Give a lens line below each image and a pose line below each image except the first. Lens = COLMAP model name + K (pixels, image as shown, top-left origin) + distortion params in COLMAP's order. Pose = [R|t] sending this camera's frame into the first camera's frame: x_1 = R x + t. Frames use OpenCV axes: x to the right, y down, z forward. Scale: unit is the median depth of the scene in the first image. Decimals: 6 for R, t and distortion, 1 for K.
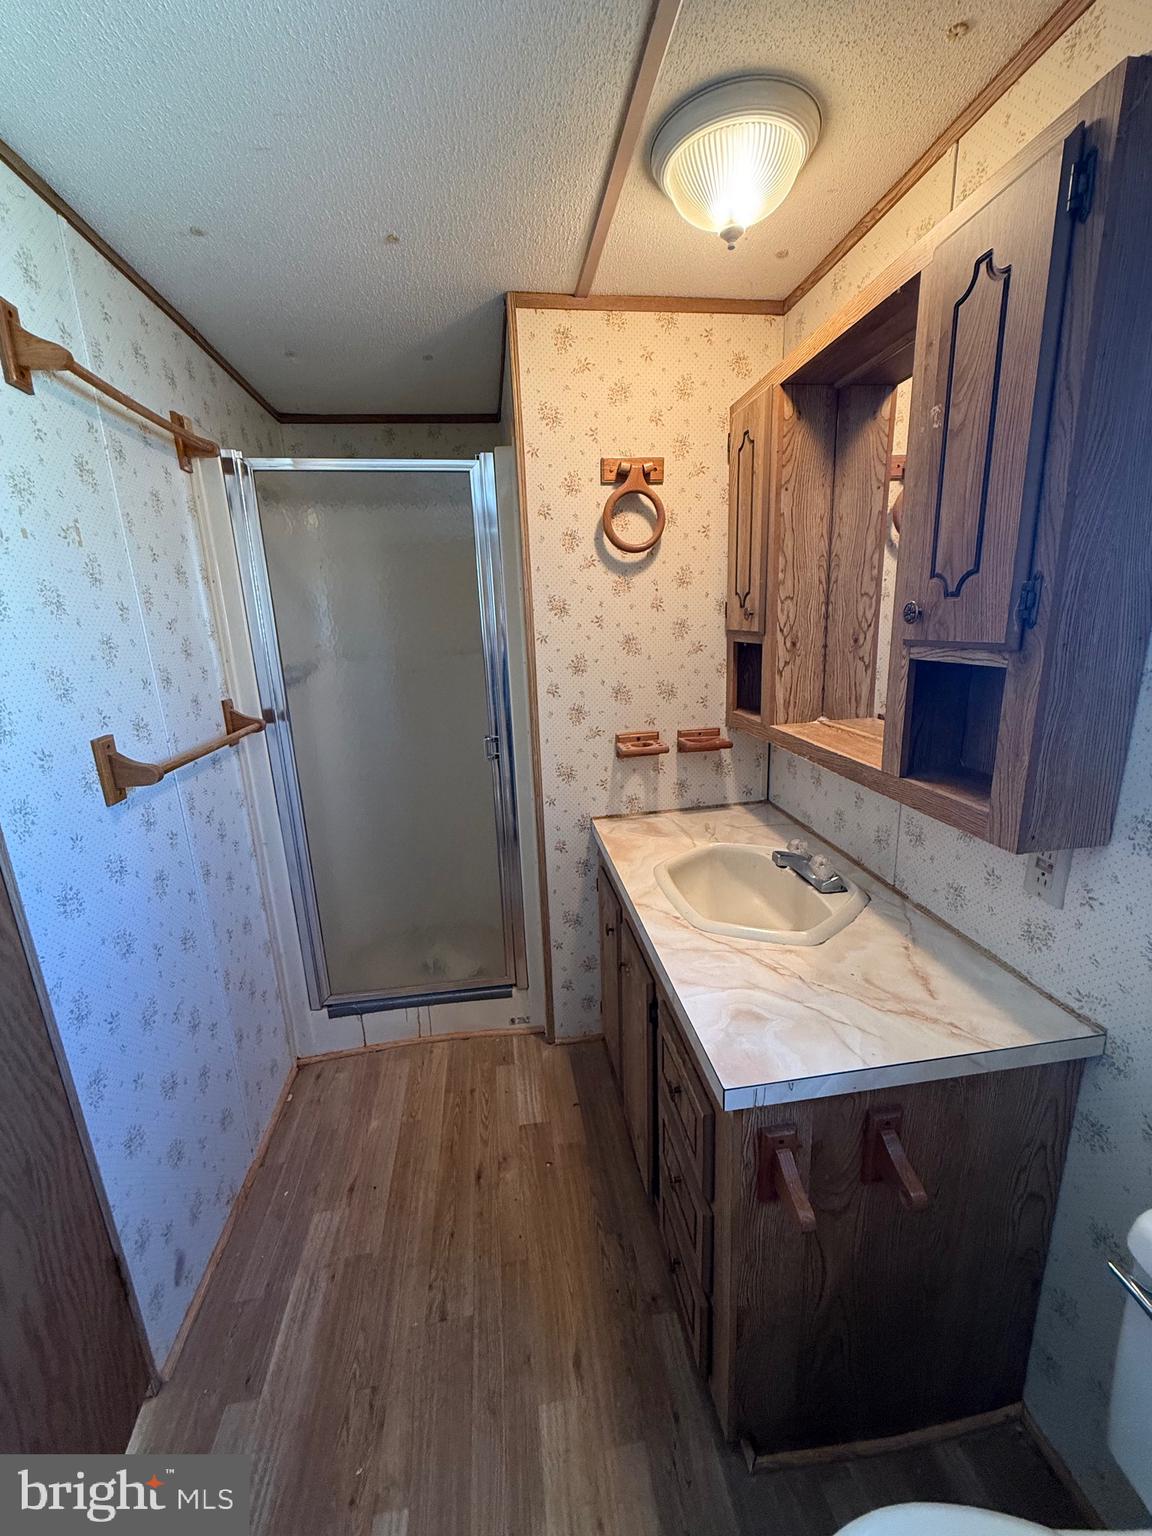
lens RADIAL K [[611.2, 0, 574.6], [0, 611.2, 765.0], [0, 0, 1]] dist [0.001860, -0.000041]
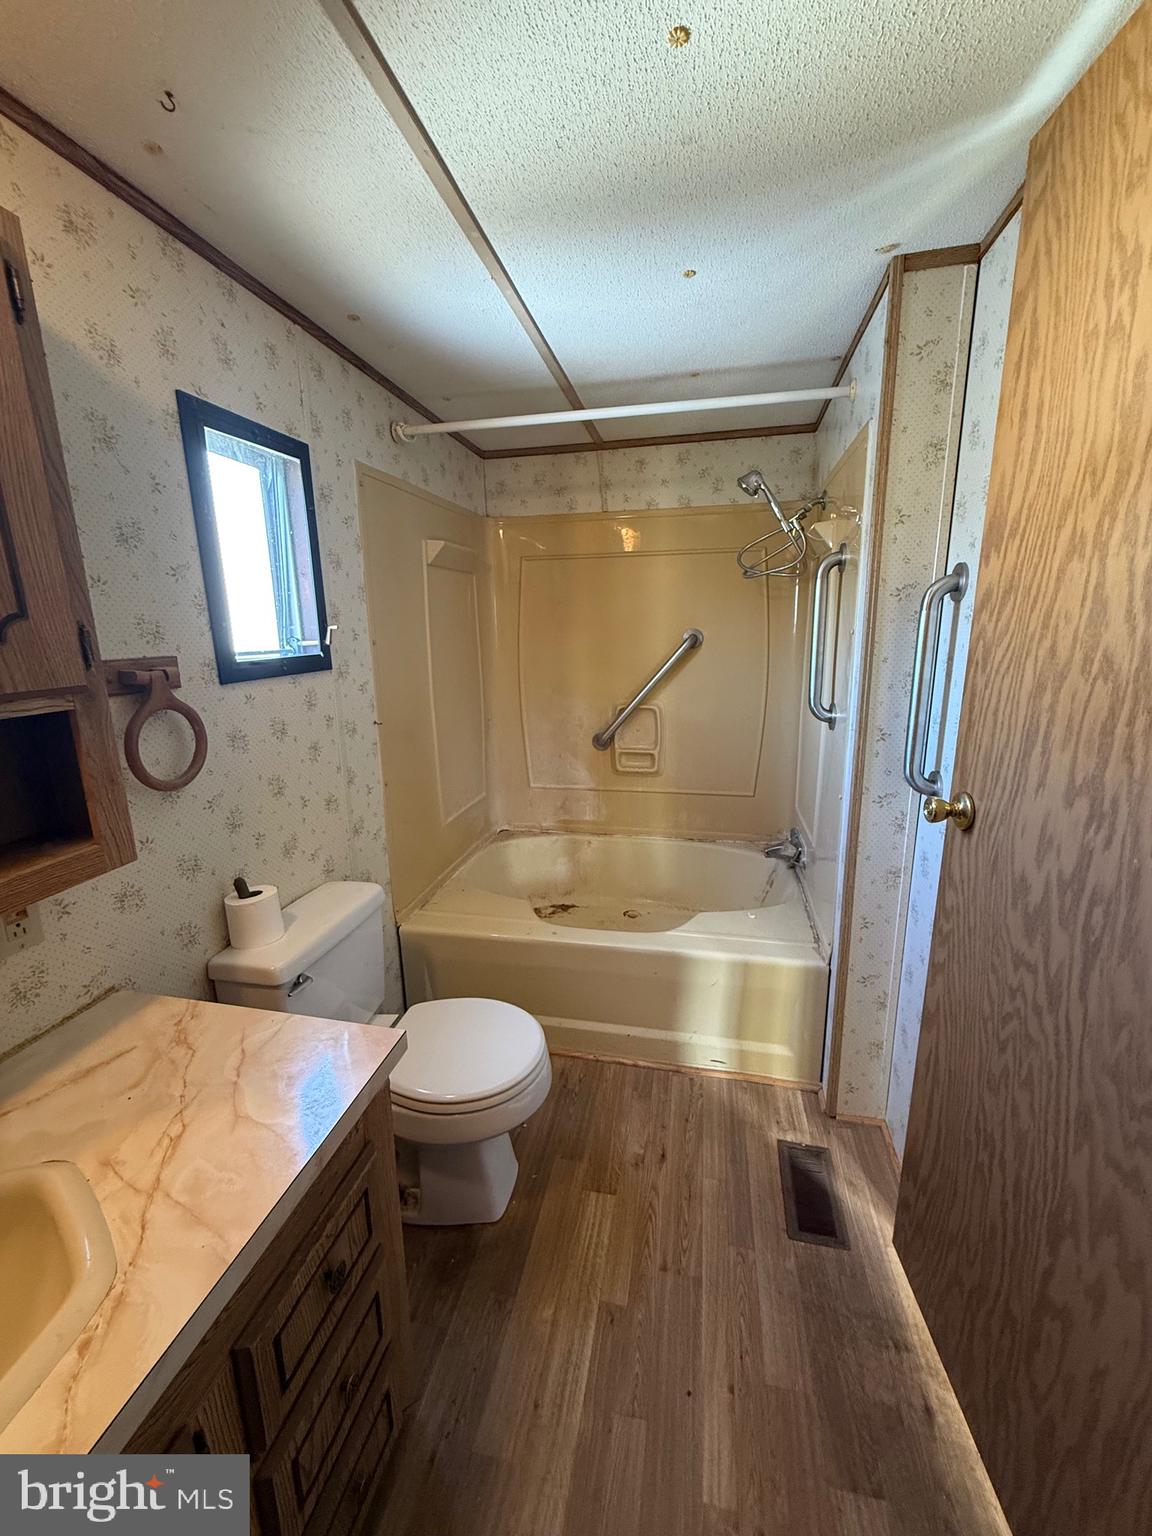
lens RADIAL K [[610.5, 0, 577.5], [0, 610.5, 764.4], [0, 0, 1]] dist [0.000458, -0.000194]
pose [[-0.938409, -0.026406, 0.344516, -0.300136], [0.130582, 0.896026, 0.424365, -0.259181], [-0.319901, 0.443216, -0.837391, 1.048130]]
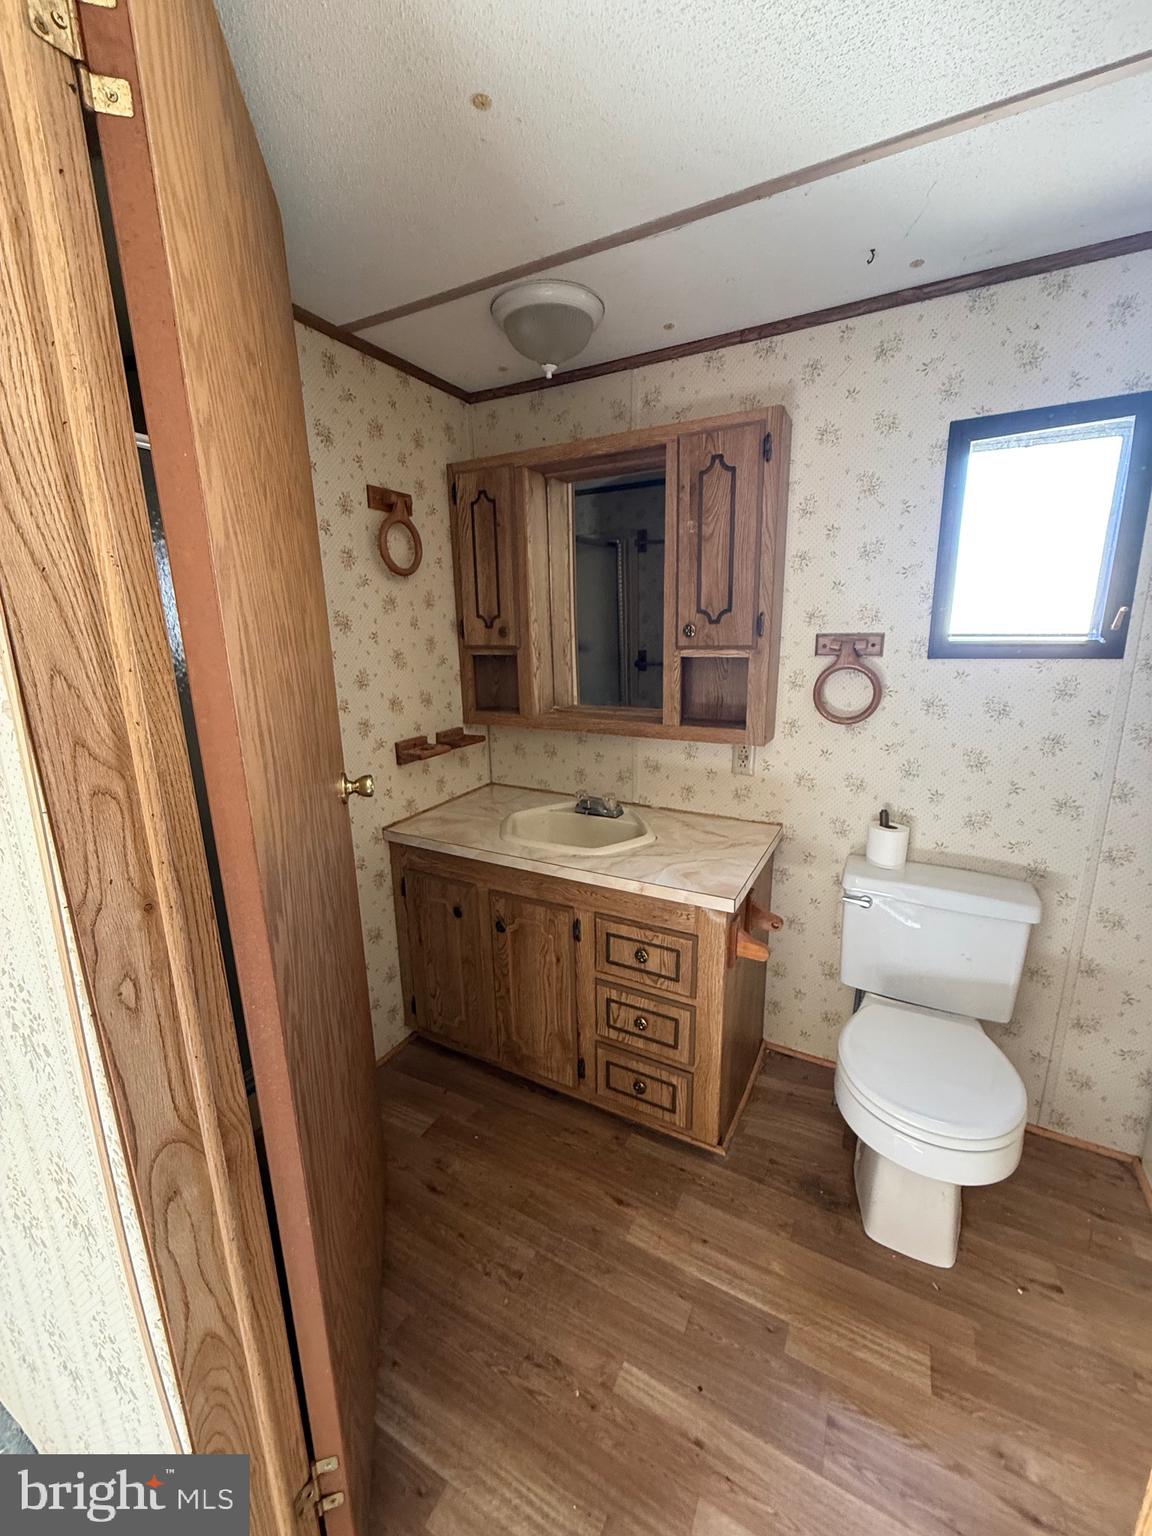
lens RADIAL K [[610.5, 0, 577.5], [0, 610.5, 764.4], [0, 0, 1]] dist [0.000458, -0.000194]
pose [[0.593161, -0.155737, 0.789877, -0.832744], [0.188882, 0.980648, 0.051509, -0.012574], [-0.782613, 0.118640, 0.611098, 0.153391]]
